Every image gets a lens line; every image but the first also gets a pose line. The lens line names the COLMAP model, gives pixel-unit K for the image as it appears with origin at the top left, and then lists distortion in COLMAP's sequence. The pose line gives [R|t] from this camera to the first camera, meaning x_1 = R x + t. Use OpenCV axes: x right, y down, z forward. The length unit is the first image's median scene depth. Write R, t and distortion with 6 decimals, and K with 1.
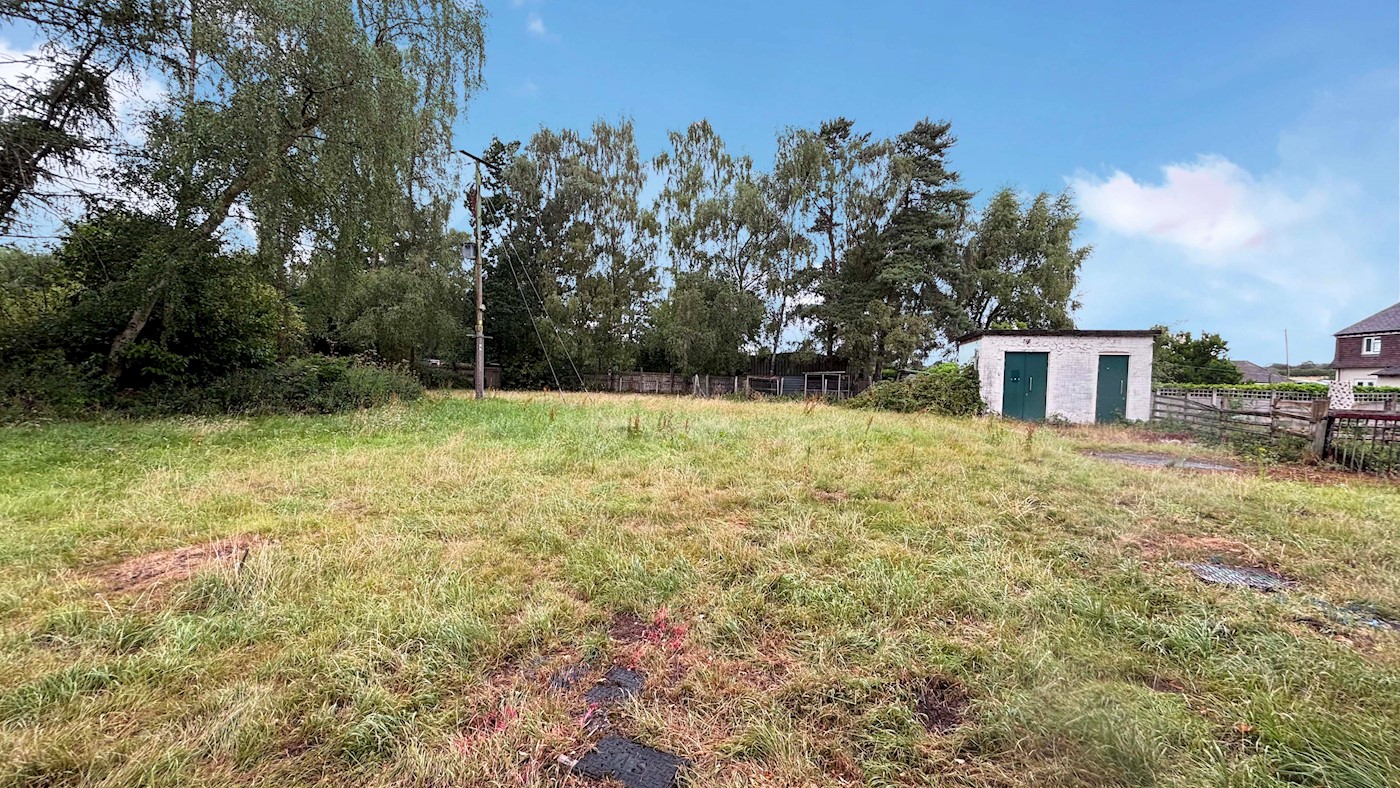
lens RADIAL K [[545.4, 0, 702.3], [0, 545.4, 390.6], [0, 0, 1]] dist [-0.003809, 0.000626]
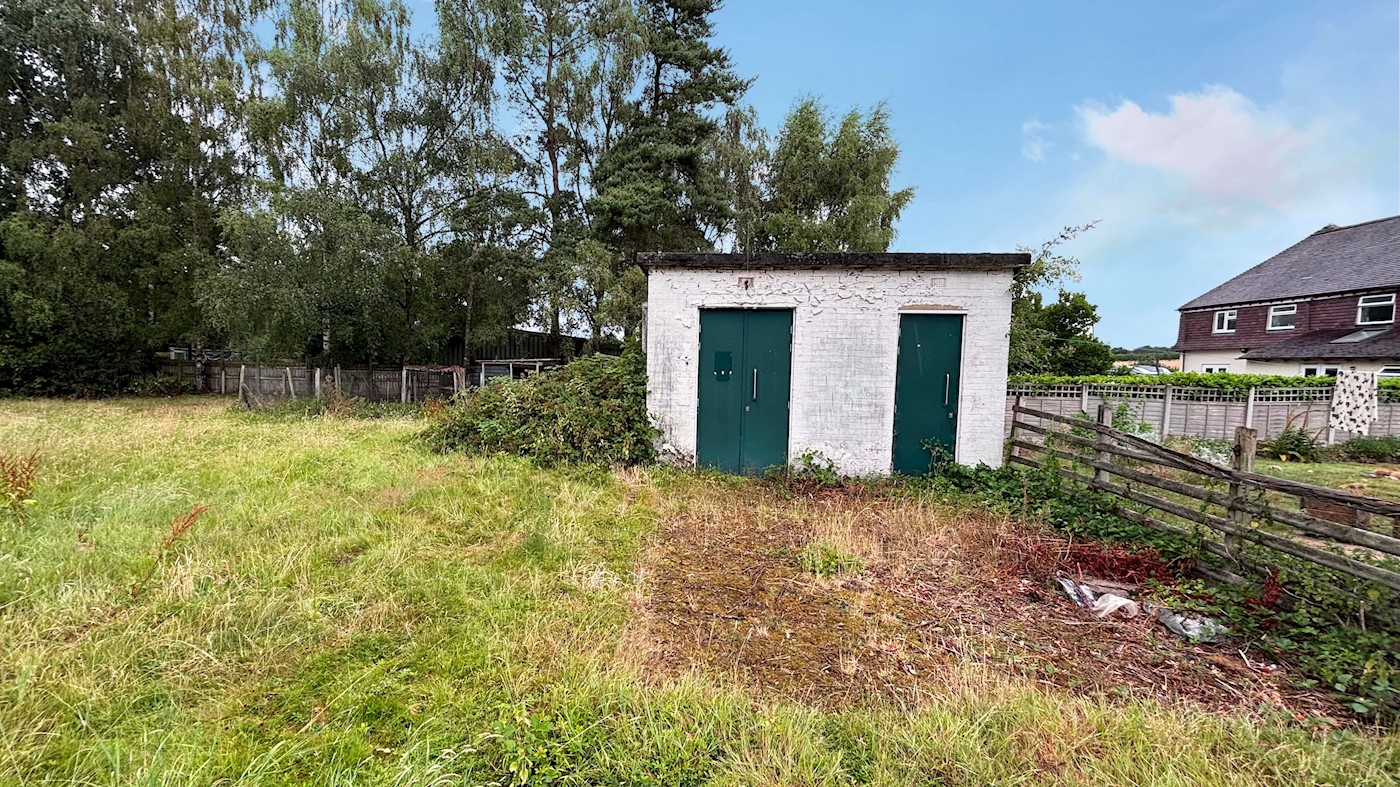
lens RADIAL K [[559.9, 0, 664.6], [0, 559.9, 405.0], [0, 0, 1]] dist [0.000656, -0.001426]
pose [[0.981714, -0.021716, 0.189120, 0.424818], [0.013229, 0.998853, 0.046022, -0.015627], [-0.189902, -0.042678, 0.980875, 0.551525]]
